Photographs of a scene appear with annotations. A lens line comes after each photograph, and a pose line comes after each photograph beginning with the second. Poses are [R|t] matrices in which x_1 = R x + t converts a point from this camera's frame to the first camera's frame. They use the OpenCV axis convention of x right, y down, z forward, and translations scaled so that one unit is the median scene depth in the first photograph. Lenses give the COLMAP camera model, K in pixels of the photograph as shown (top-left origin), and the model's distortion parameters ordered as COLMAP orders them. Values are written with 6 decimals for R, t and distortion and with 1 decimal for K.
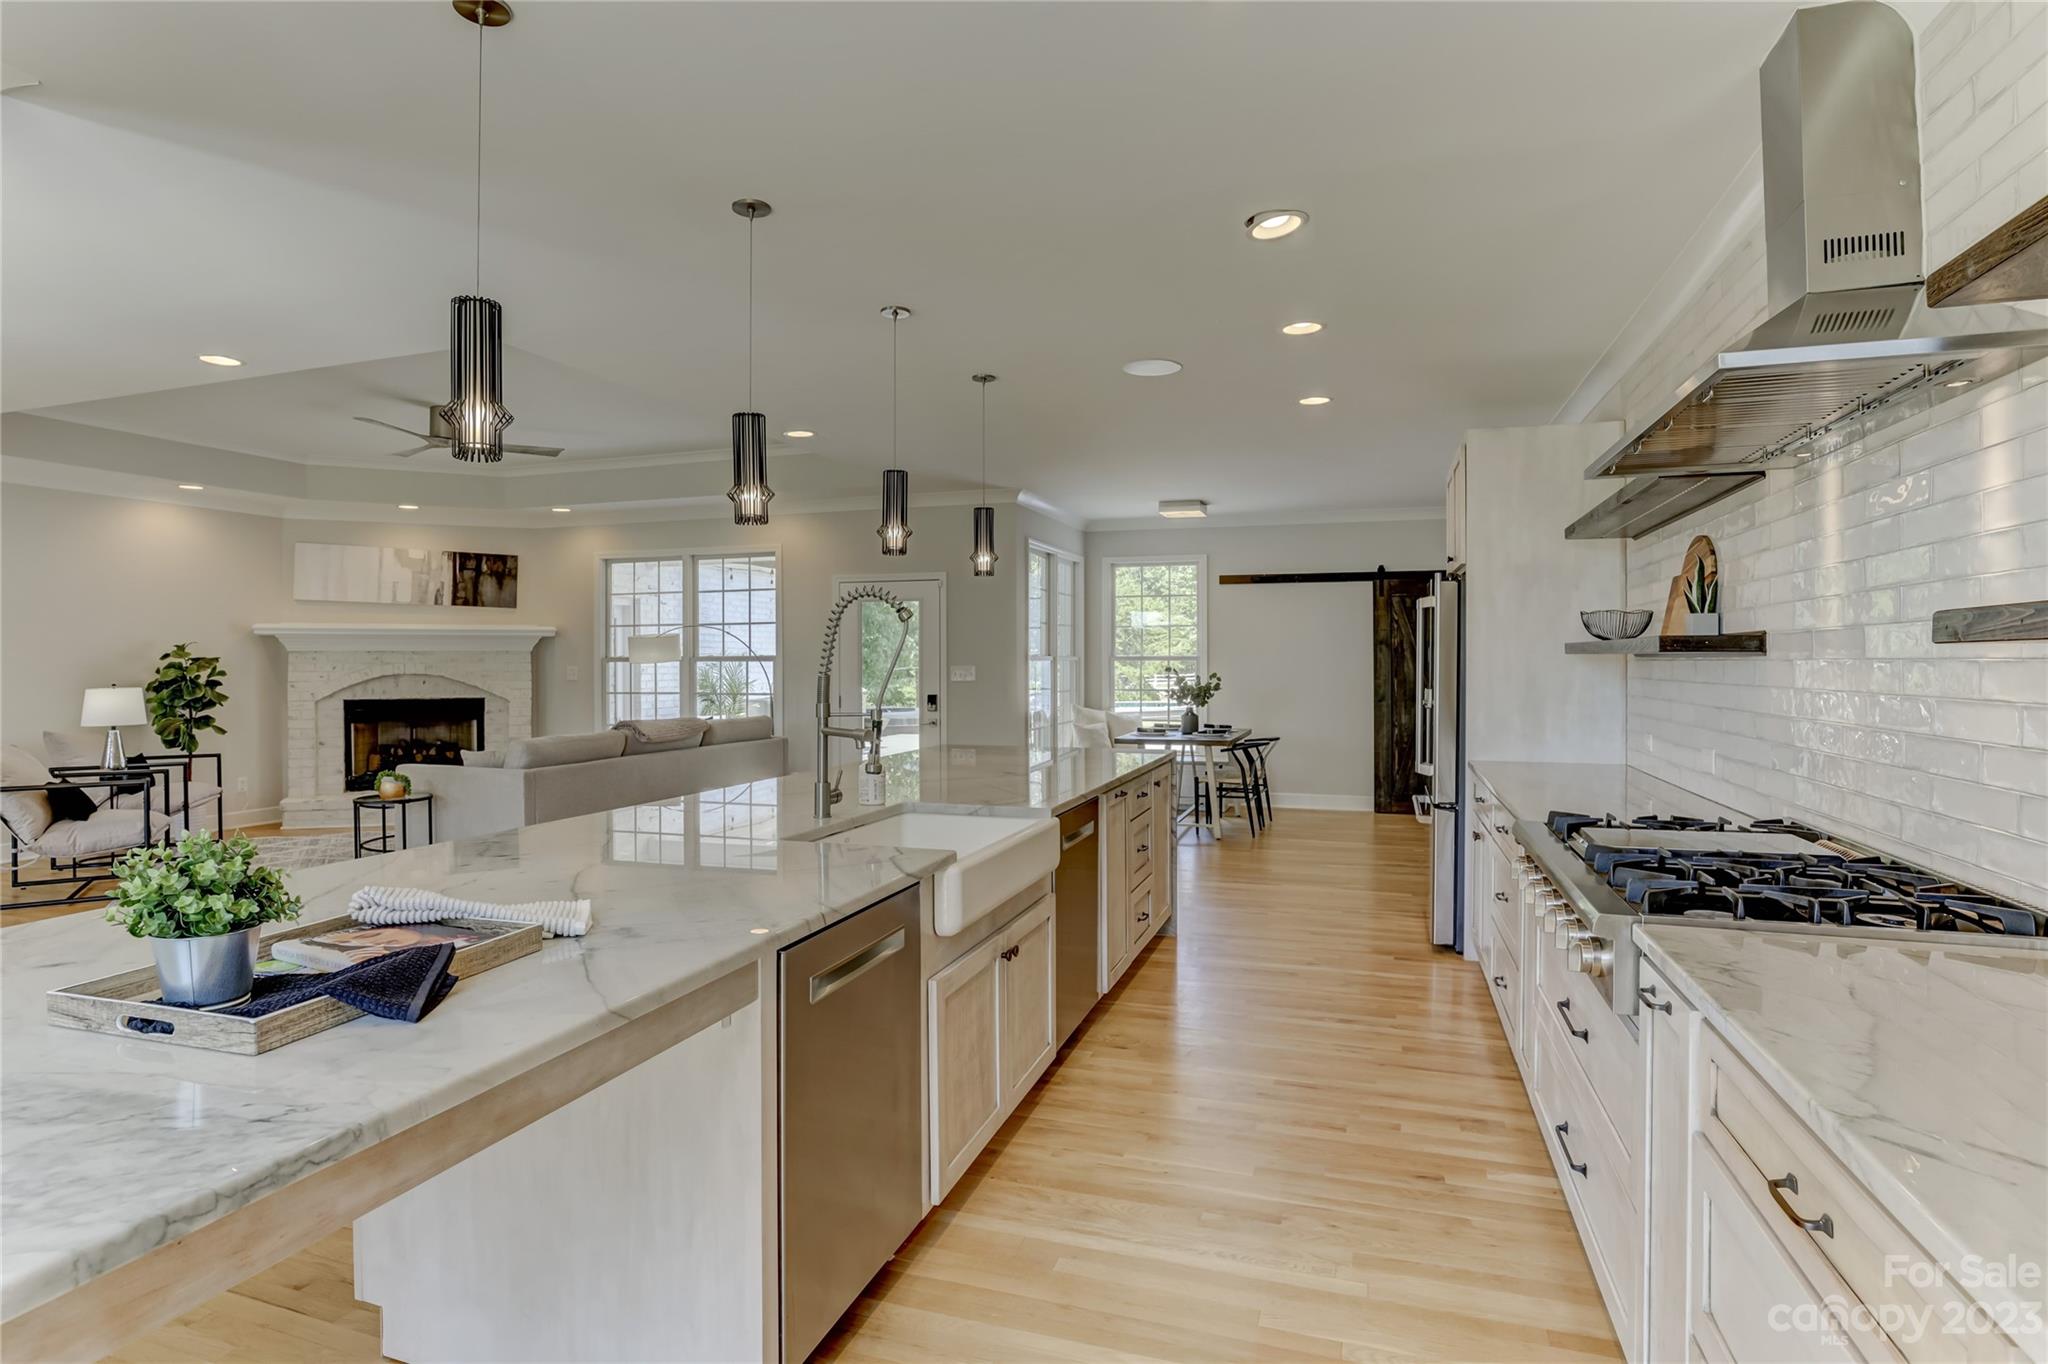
lens RADIAL K [[1047.9, 0, 1021.7], [0, 1047.9, 665.6], [0, 0, 1]] dist [0.001051, -0.023587]
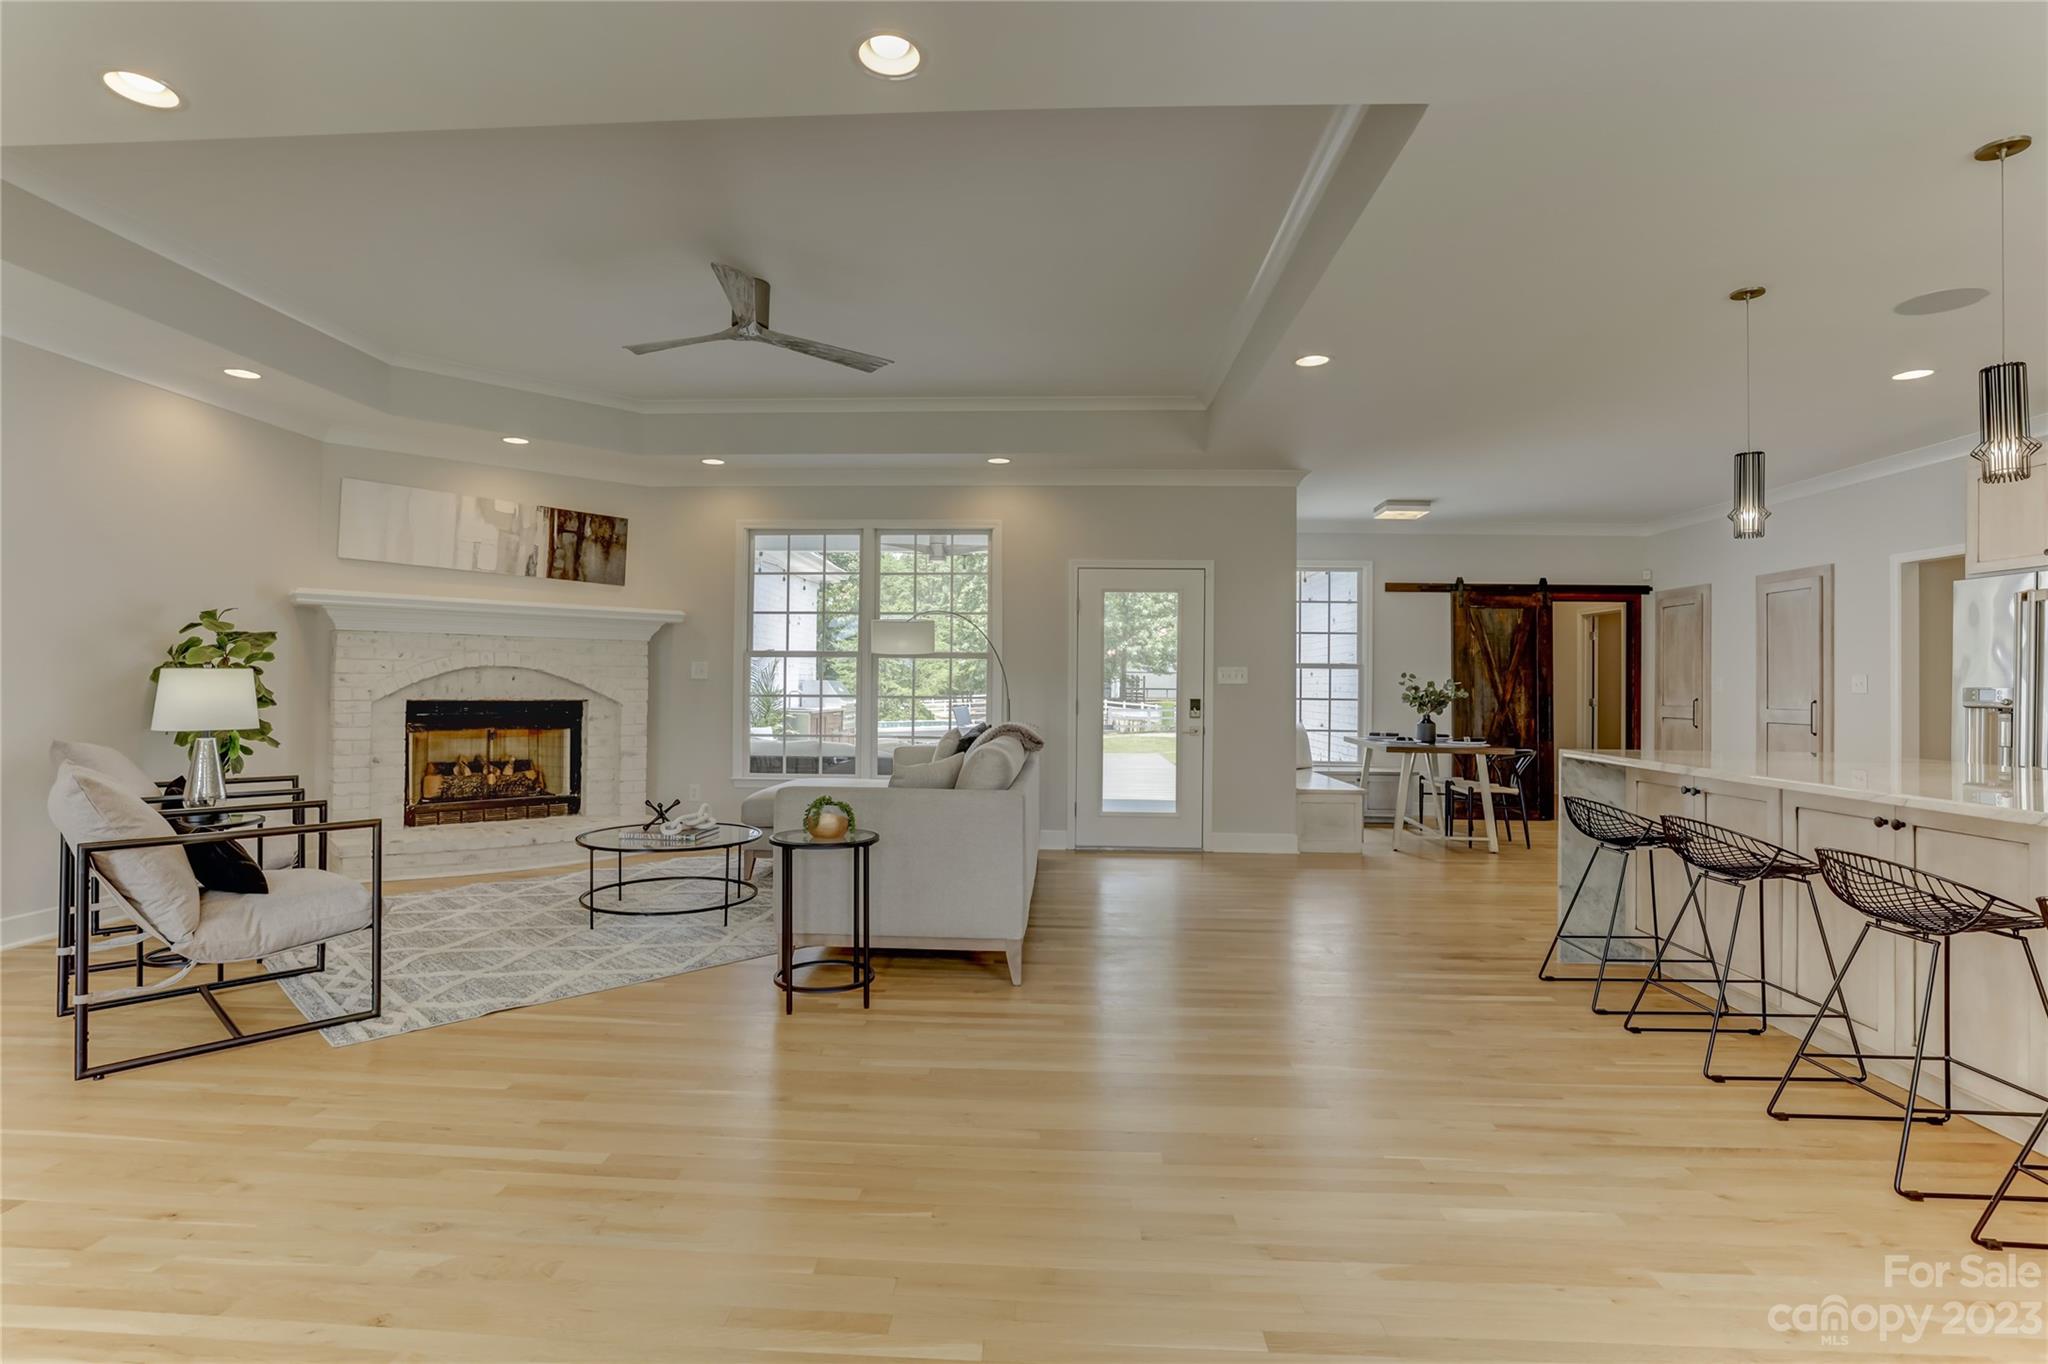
lens RADIAL K [[952.0, 0, 1015.5], [0, 952.0, 687.5], [0, 0, 1]] dist [-0.020569, 0.000099]
pose [[0.961277, 0.011808, 0.275331, -0.411517], [-0.012002, 0.999927, -0.000981, 0.019108], [-0.275323, -0.002361, 0.961349, 0.246545]]
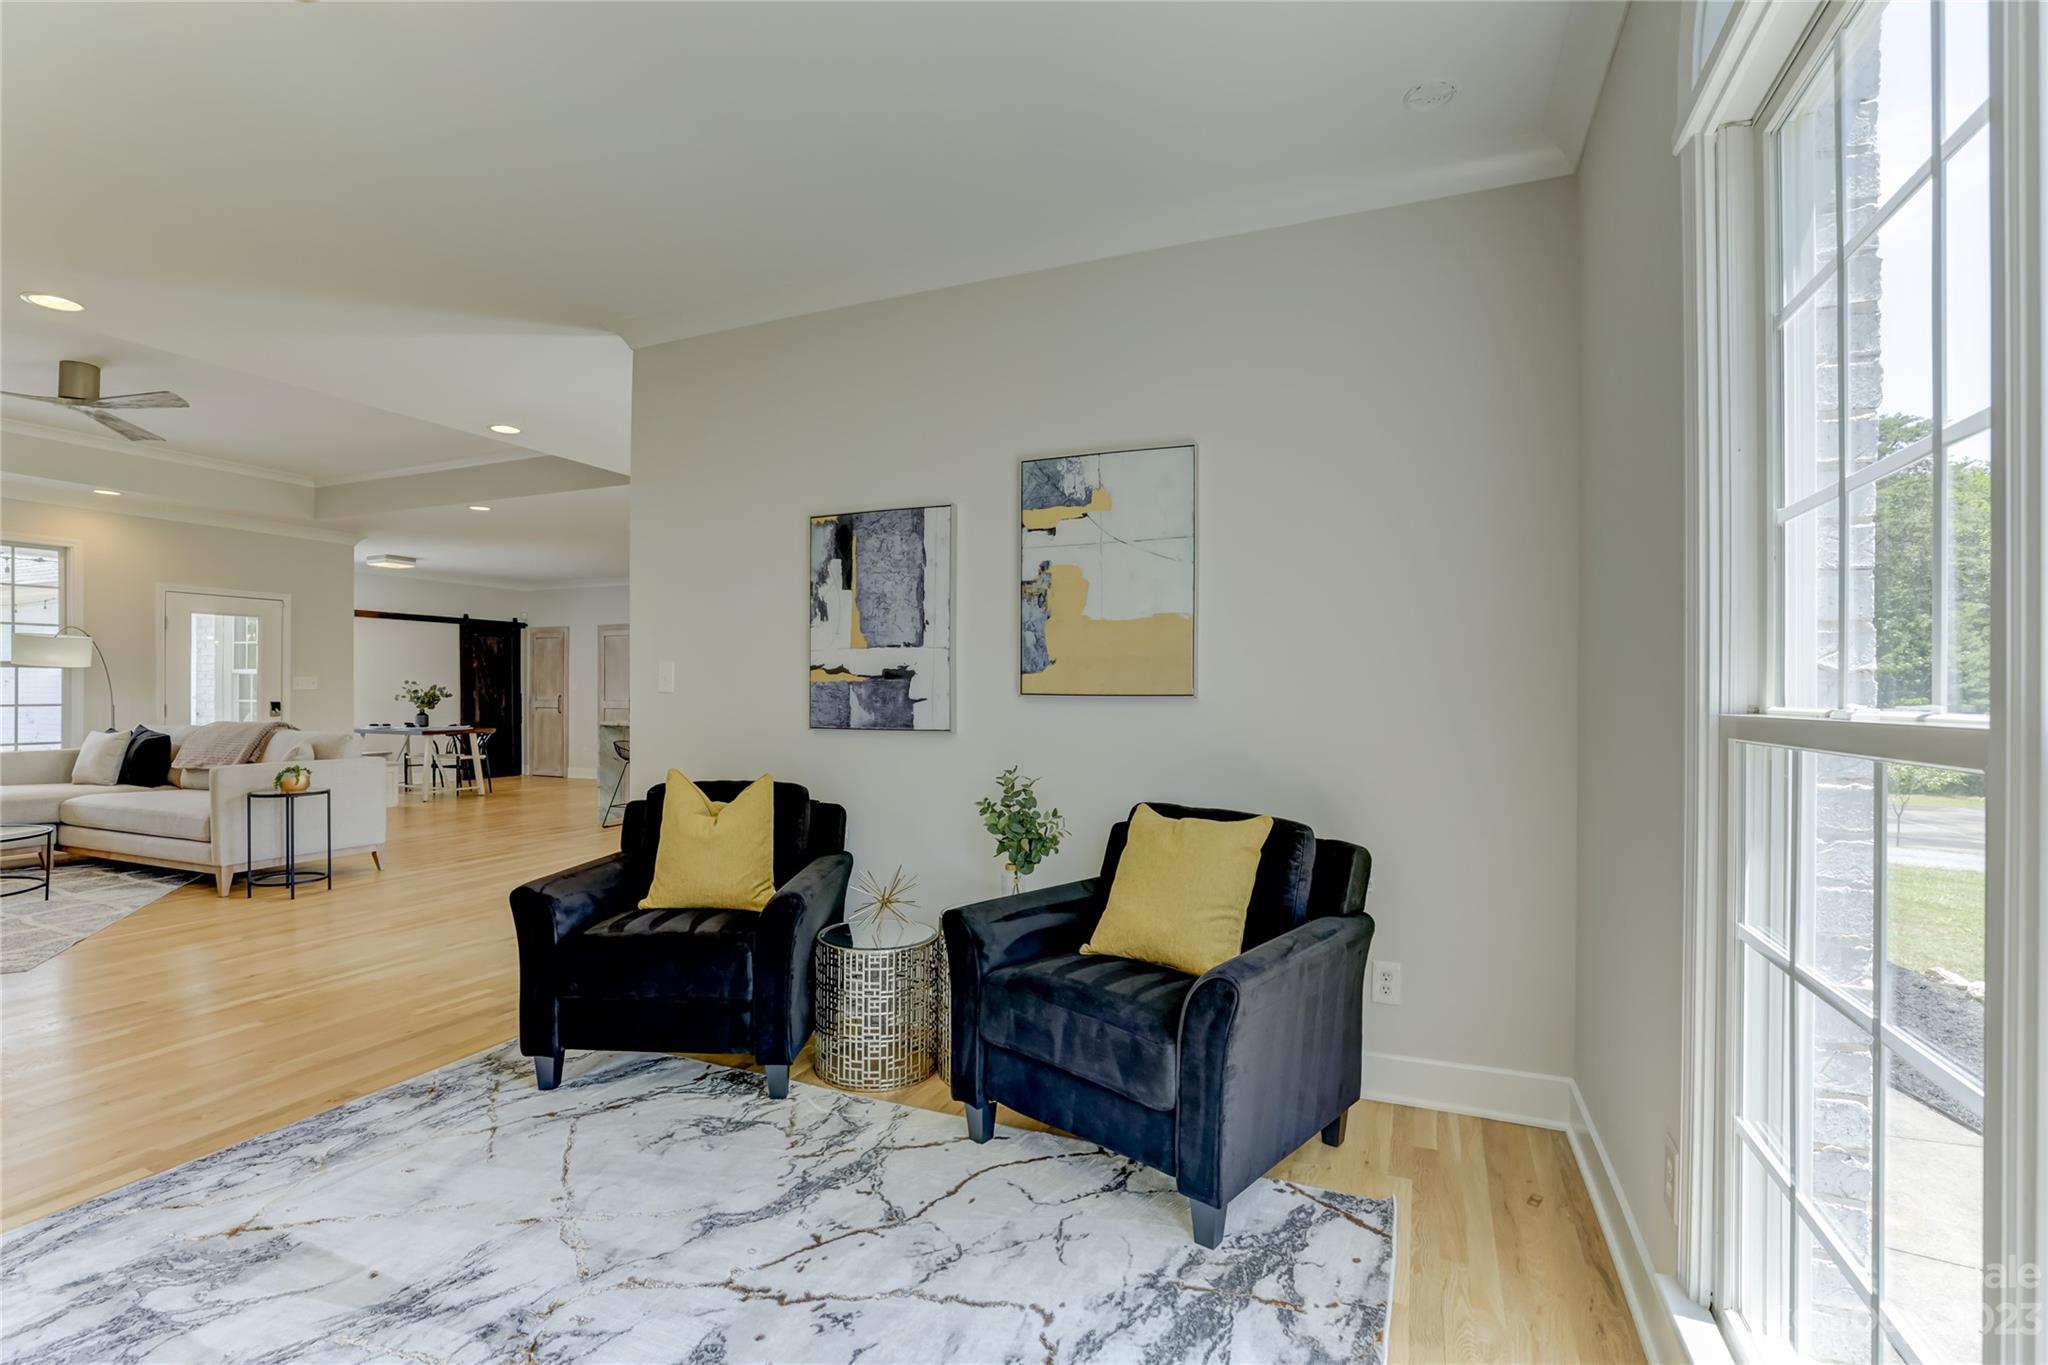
lens RADIAL K [[952.0, 0, 1015.5], [0, 952.0, 688.0], [0, 0, 1]] dist [-0.020569, 0.000099]
pose [[0.069001, 0.004733, 0.997605, -0.946441], [0.004007, 0.999979, -0.005021, 0.019557], [-0.997609, 0.004344, 0.068981, 0.123826]]
